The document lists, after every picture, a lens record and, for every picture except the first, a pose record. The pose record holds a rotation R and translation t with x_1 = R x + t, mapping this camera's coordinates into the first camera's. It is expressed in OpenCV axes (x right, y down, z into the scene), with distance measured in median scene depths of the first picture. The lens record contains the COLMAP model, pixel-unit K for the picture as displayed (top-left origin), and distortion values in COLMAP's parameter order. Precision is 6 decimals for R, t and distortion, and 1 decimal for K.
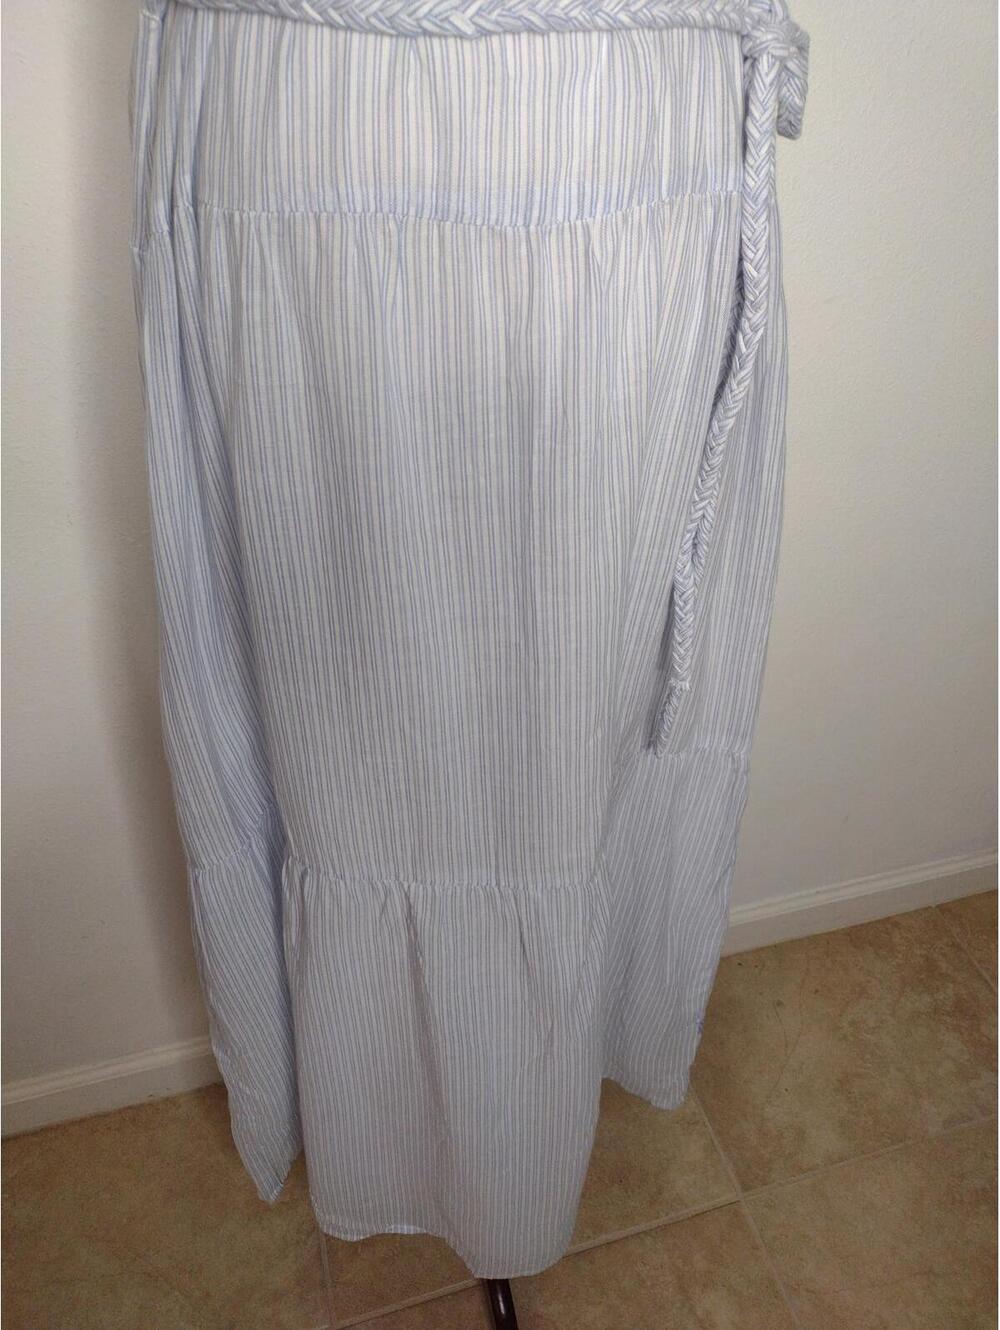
lens RADIAL K [[987.4, 0, 500.0], [0, 987.4, 665.0], [0, 0, 1]] dist [0.043206, -0.056014]
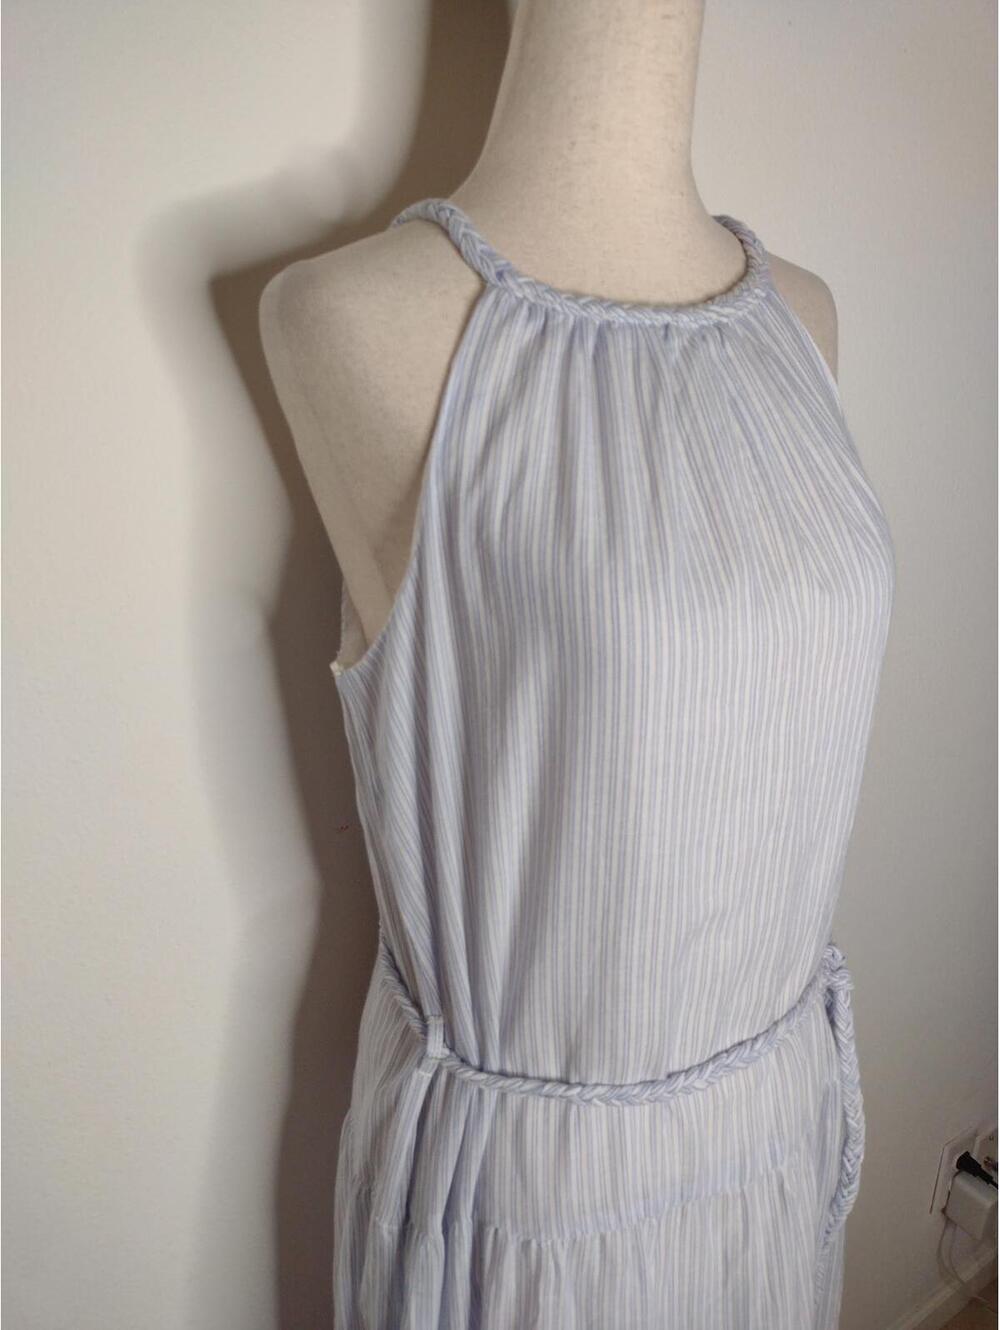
lens RADIAL K [[987.4, 0, 500.0], [0, 987.4, 665.0], [0, 0, 1]] dist [0.043206, -0.056014]
pose [[0.954628, -0.115915, 0.274315, -0.532681], [0.199188, 0.933294, -0.298808, -0.722681], [-0.221380, 0.339891, 0.914038, -0.343648]]
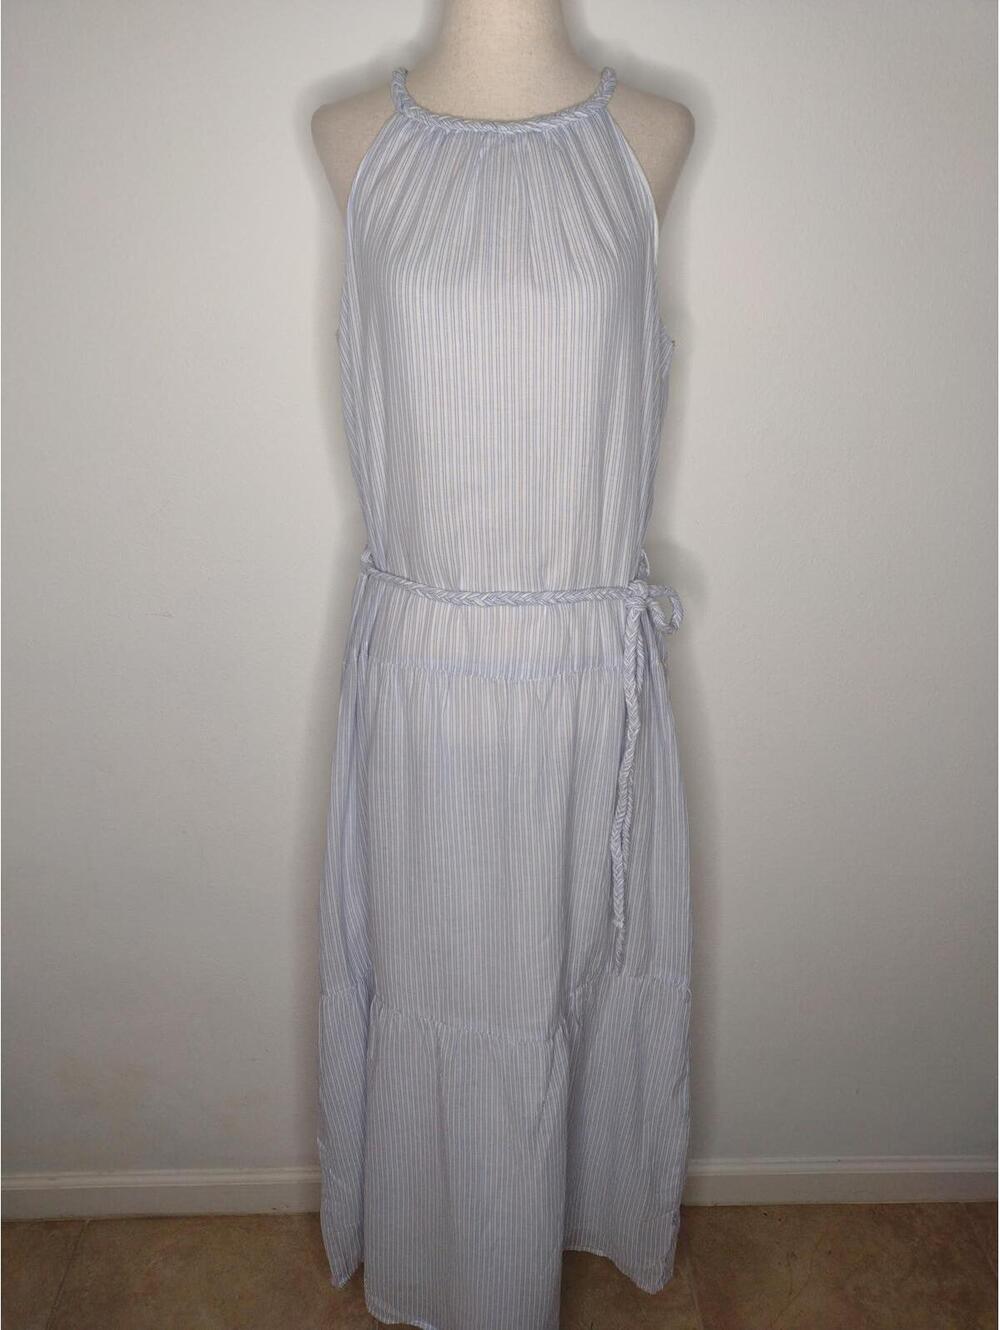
lens RADIAL K [[987.4, 0, 500.0], [0, 987.4, 665.0], [0, 0, 1]] dist [0.043206, -0.056014]
pose [[0.966801, 0.092600, -0.238163, 0.506869], [-0.151253, 0.958594, -0.241287, 0.051155], [0.205959, 0.269299, 0.940776, -1.010928]]
